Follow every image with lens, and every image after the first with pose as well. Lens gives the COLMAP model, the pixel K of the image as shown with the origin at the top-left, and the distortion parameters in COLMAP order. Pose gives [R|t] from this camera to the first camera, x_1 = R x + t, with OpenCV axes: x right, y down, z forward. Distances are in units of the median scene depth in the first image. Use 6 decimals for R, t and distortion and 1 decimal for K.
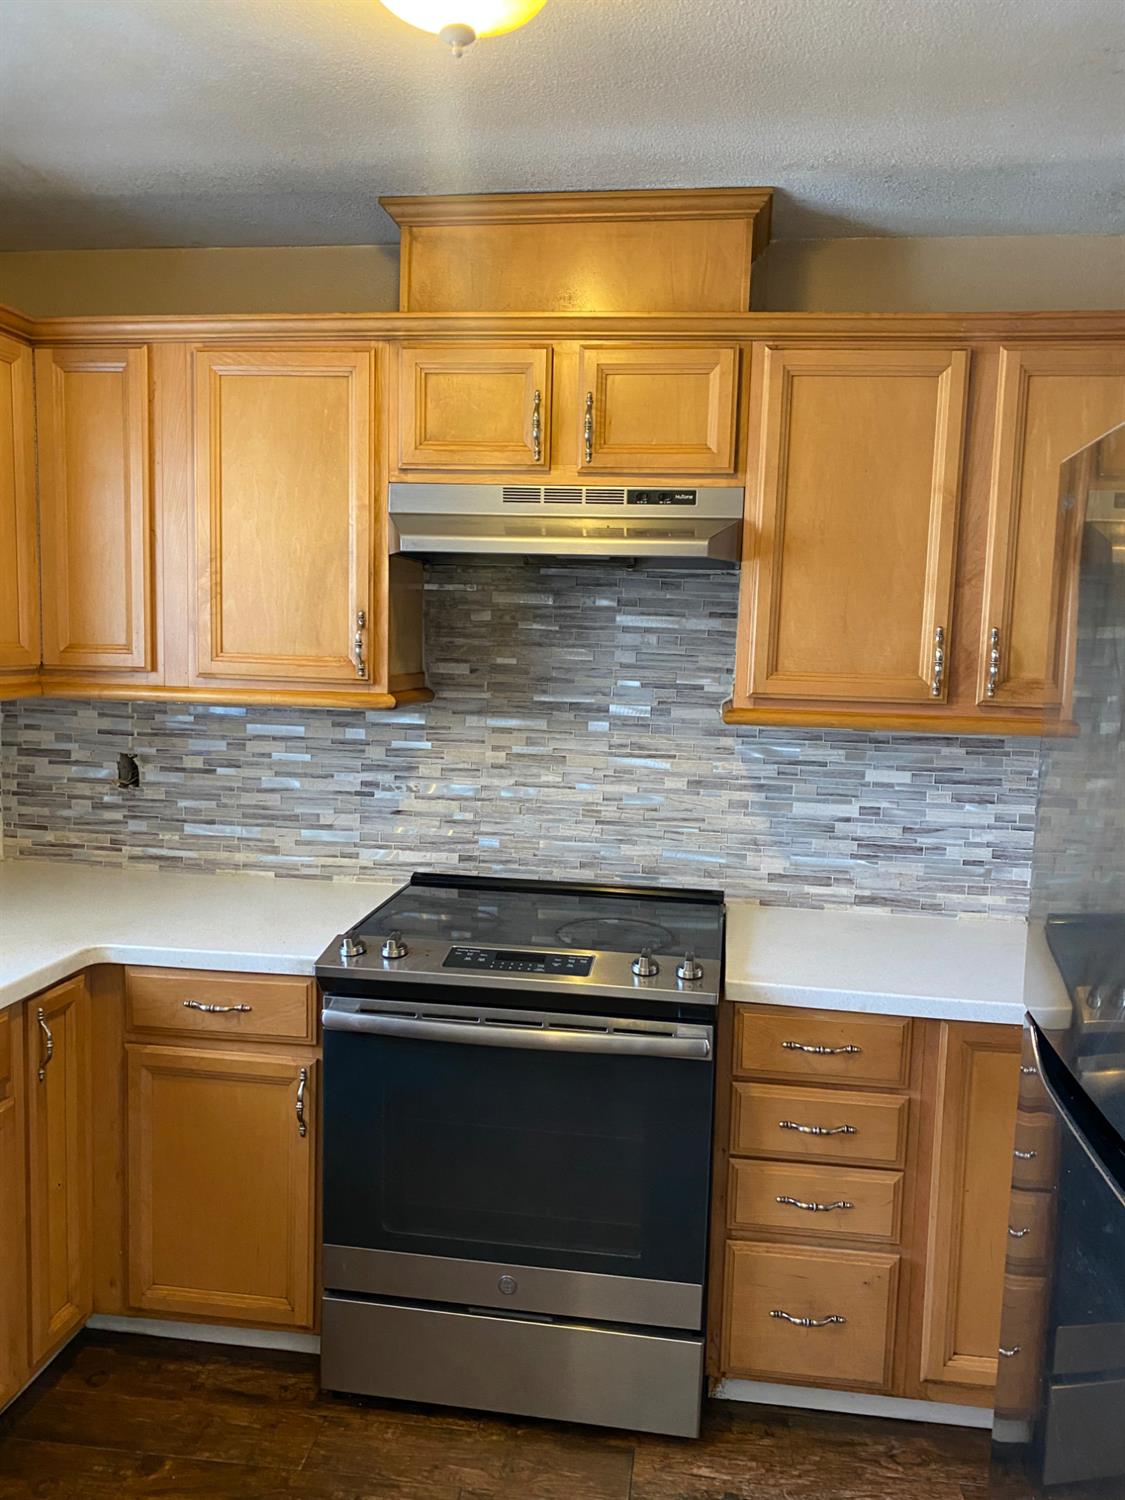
lens RADIAL K [[1140.2, 0, 574.3], [0, 1140.2, 751.9], [0, 0, 1]] dist [0.011830, -0.020109]
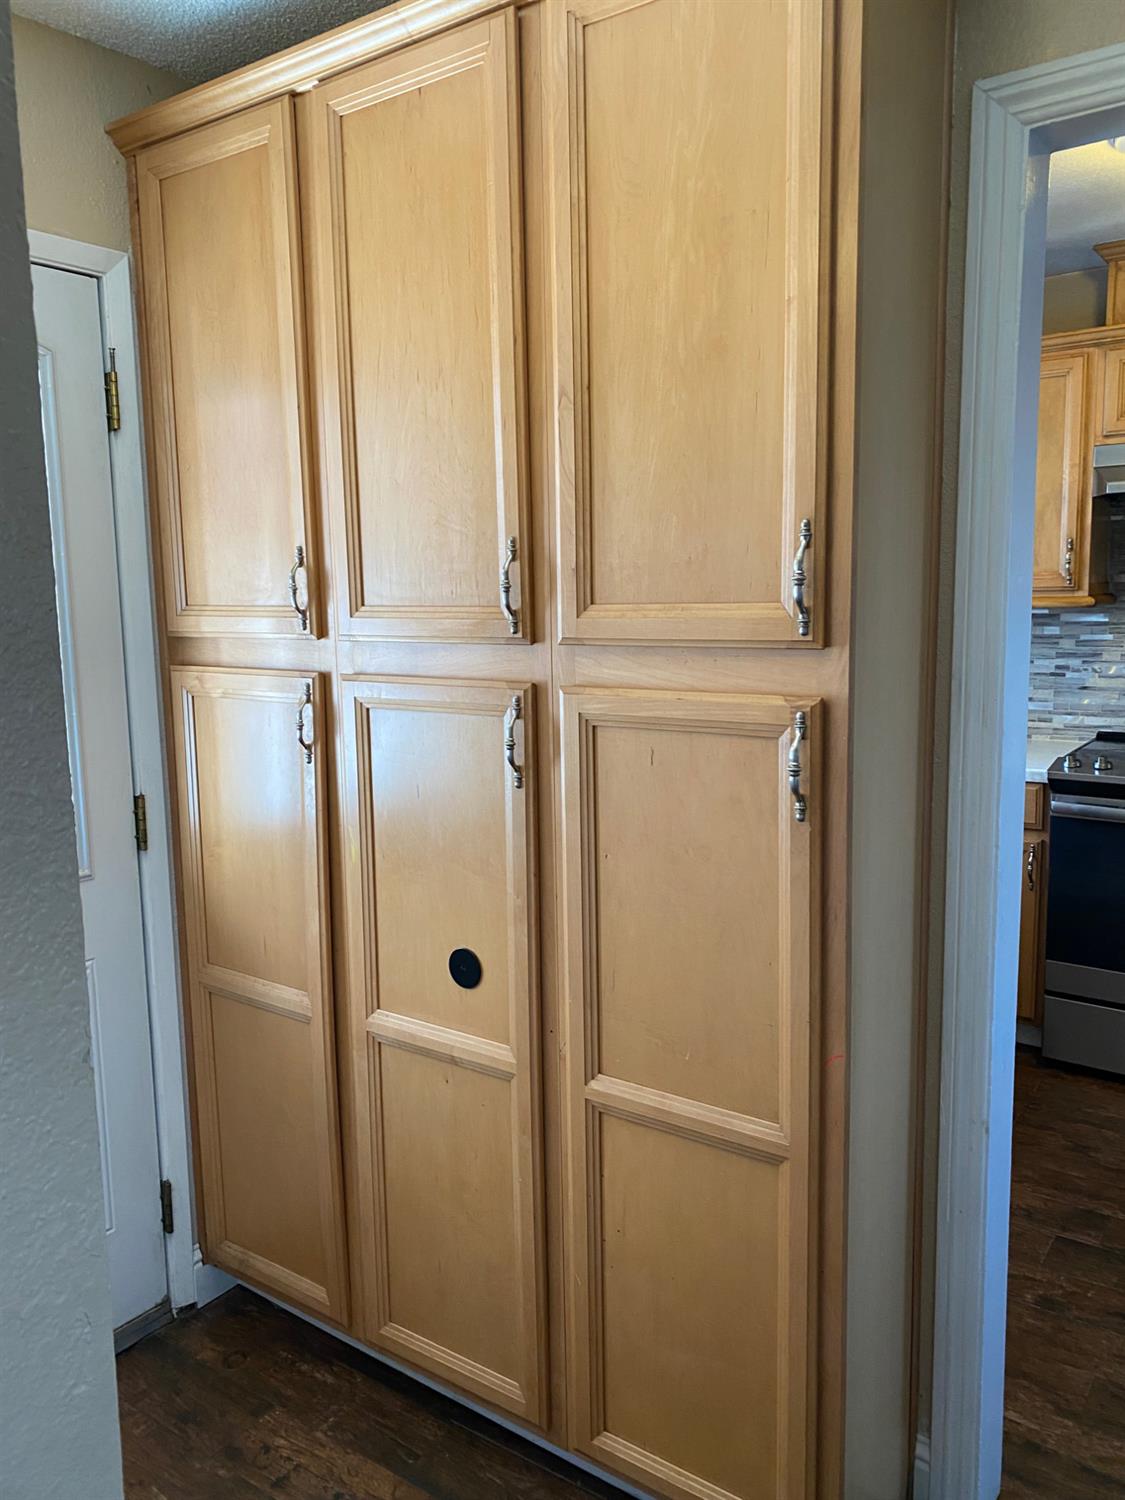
lens RADIAL K [[1140.2, 0, 564.1], [0, 1140.2, 752.5], [0, 0, 1]] dist [0.011830, -0.020109]
pose [[0.876558, 0.017555, -0.480976, -0.047693], [0.004623, 0.998981, 0.044886, 0.073123], [0.481274, -0.041569, 0.875584, -0.539513]]
